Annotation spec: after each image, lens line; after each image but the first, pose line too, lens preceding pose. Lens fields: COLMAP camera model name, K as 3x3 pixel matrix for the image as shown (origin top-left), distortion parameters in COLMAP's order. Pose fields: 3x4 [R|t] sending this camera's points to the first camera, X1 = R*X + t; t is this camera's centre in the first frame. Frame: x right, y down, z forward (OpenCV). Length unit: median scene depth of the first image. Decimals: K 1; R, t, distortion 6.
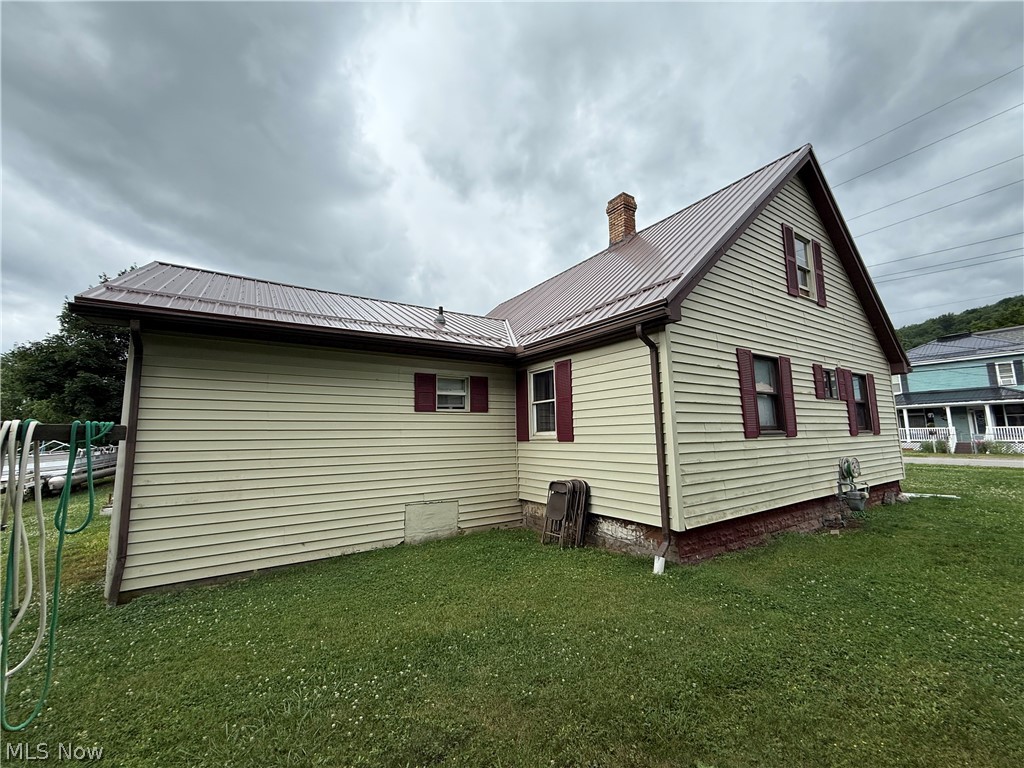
lens RADIAL K [[411.1, 0, 509.5], [0, 411.1, 384.1], [0, 0, 1]] dist [0.003610, 0.000187]
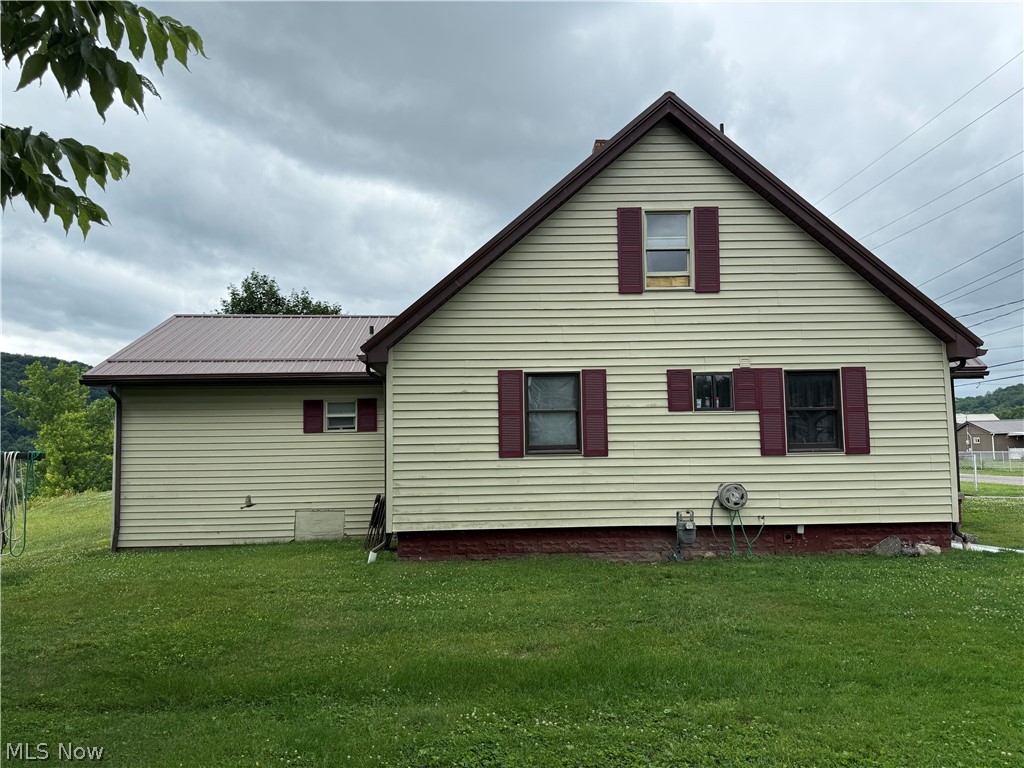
lens RADIAL K [[716.4, 0, 512.0], [0, 716.4, 385.4], [0, 0, 1]] dist [0.014655, -0.003678]
pose [[0.864503, -0.043244, -0.500764, 1.325649], [0.064500, 0.997599, 0.025201, -0.083475], [0.498472, -0.054086, 0.865217, -0.475629]]
